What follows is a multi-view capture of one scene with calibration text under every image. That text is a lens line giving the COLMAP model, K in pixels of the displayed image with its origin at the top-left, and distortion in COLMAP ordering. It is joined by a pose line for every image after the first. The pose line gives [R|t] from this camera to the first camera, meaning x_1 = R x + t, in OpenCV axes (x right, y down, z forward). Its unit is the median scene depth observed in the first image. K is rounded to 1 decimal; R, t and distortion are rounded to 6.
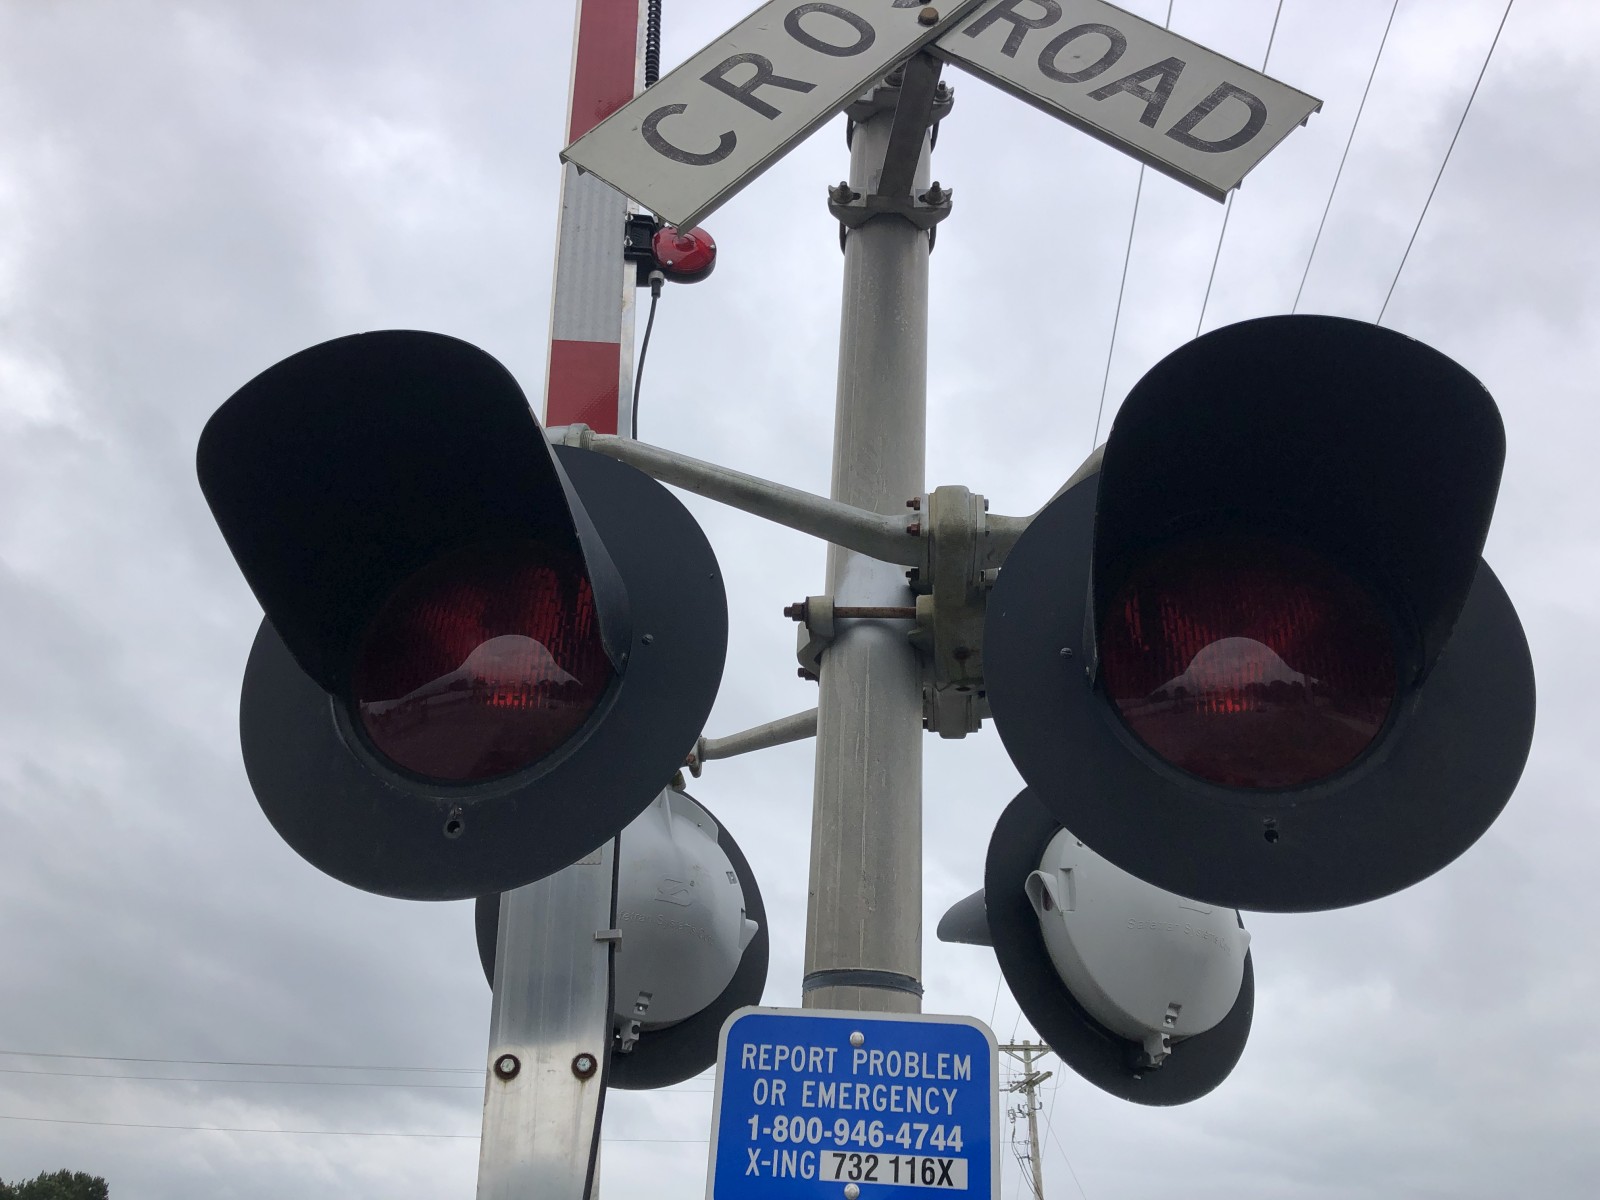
lens RADIAL K [[1293.9, 0, 807.9], [0, 1293.9, 603.5], [0, 0, 1]] dist [0.046492, -0.055612]
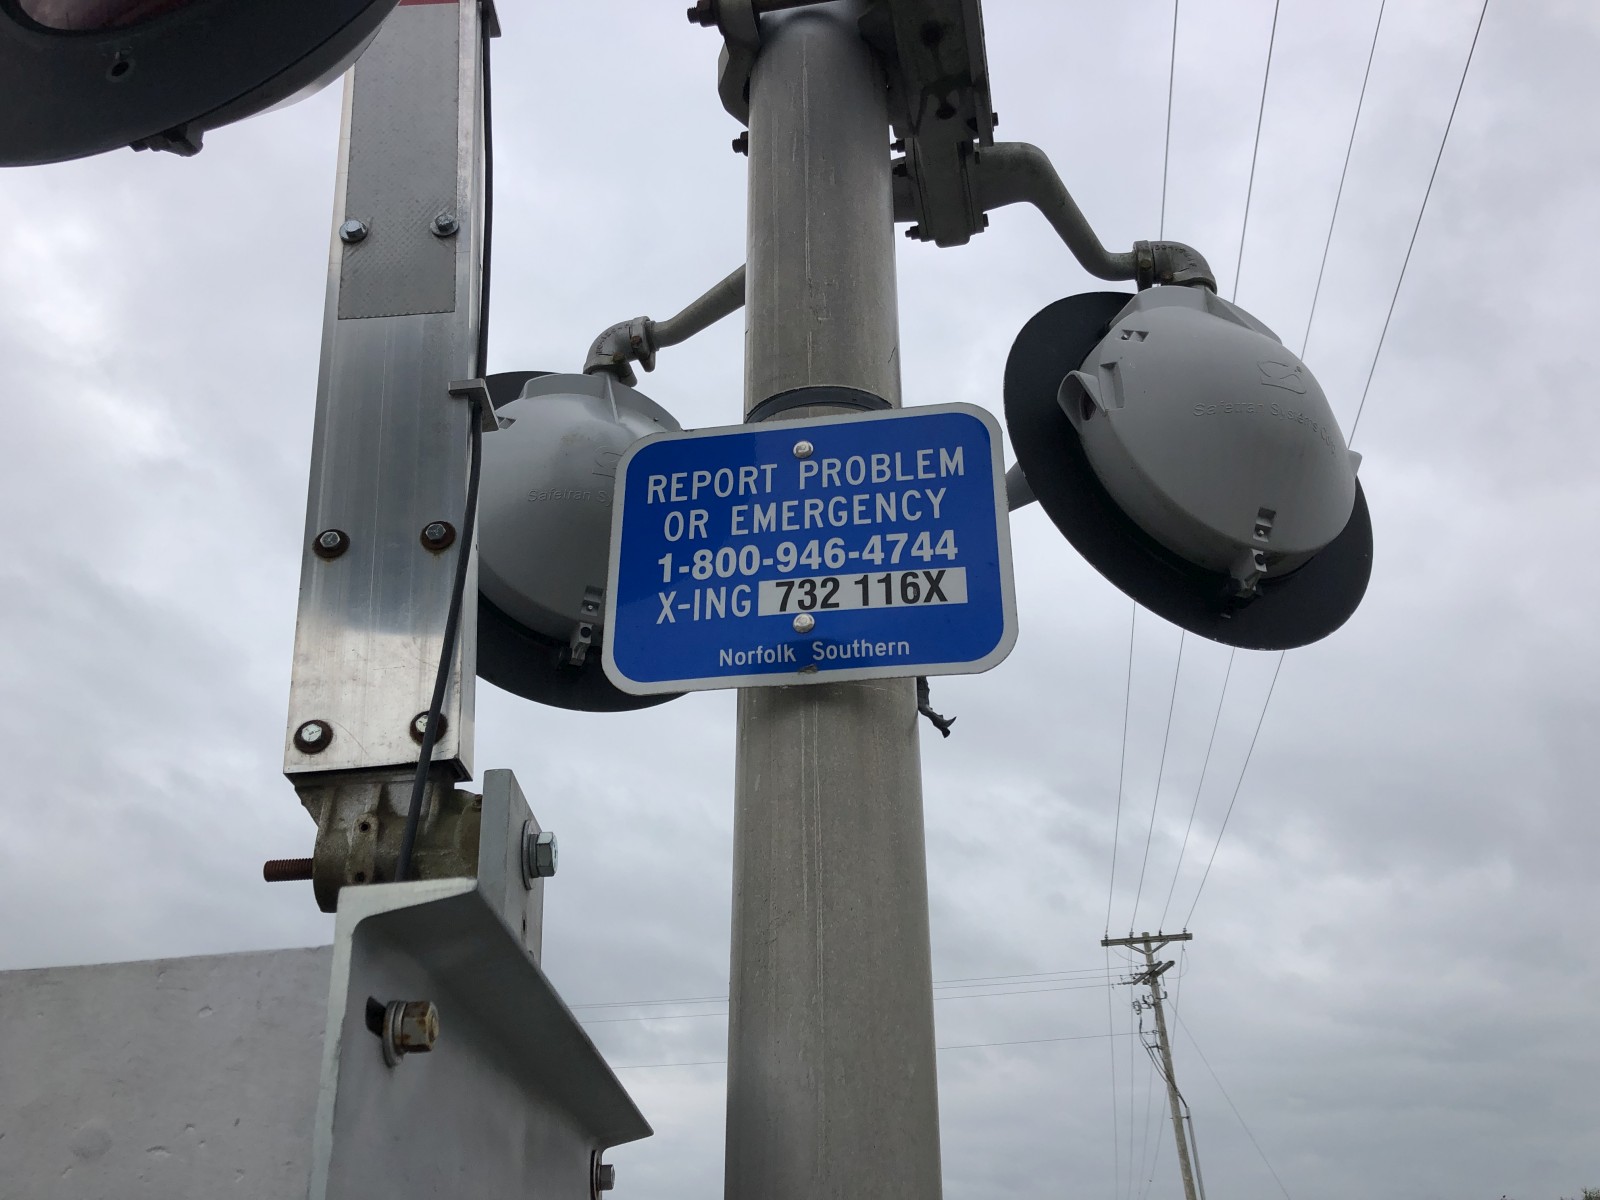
lens RADIAL K [[1293.9, 0, 791.1], [0, 1293.9, 615.6], [0, 0, 1]] dist [0.046492, -0.055612]
pose [[0.991776, -0.101025, -0.078583, 0.077784], [0.105549, 0.992852, 0.055719, 0.385230], [0.072393, -0.063556, 0.995349, 0.286283]]
